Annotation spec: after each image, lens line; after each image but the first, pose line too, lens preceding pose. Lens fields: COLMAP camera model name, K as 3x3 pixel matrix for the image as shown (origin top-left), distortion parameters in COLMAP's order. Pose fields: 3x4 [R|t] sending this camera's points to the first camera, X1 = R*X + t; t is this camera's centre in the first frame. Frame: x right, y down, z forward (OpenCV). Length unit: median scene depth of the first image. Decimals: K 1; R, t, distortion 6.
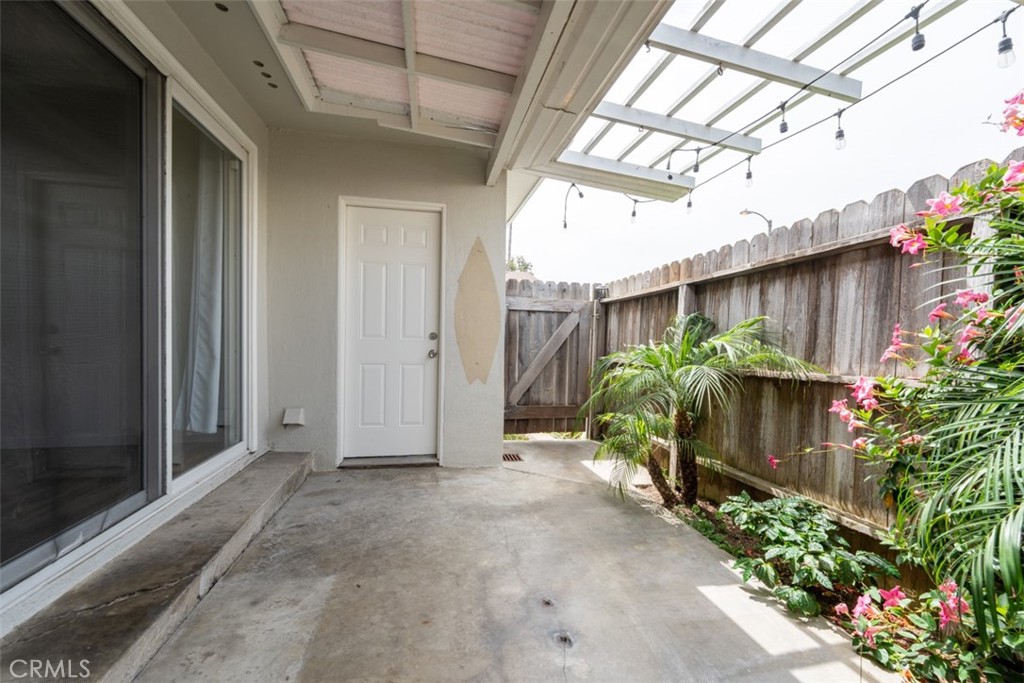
lens RADIAL K [[420.7, 0, 510.2], [0, 420.7, 347.6], [0, 0, 1]] dist [0.001630, -0.000061]
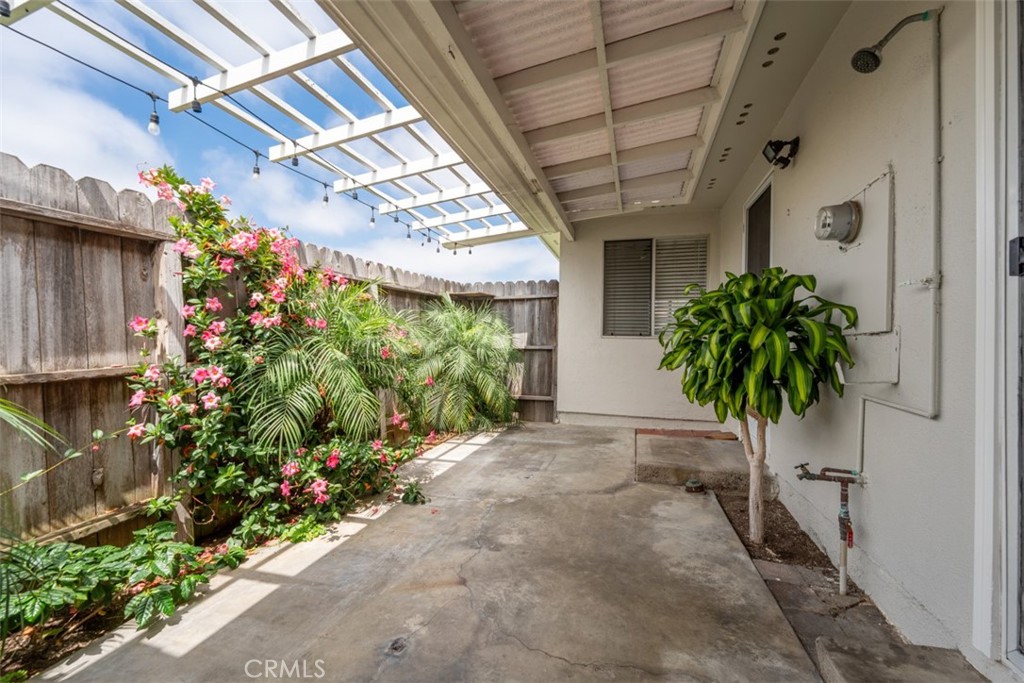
lens RADIAL K [[420.7, 0, 510.2], [0, 420.7, 347.6], [0, 0, 1]] dist [0.001630, -0.000061]
pose [[-0.882231, -0.027831, 0.469993, -0.423625], [-0.009481, 0.999099, 0.041364, -0.026575], [-0.470721, 0.032037, -0.881700, 1.355316]]
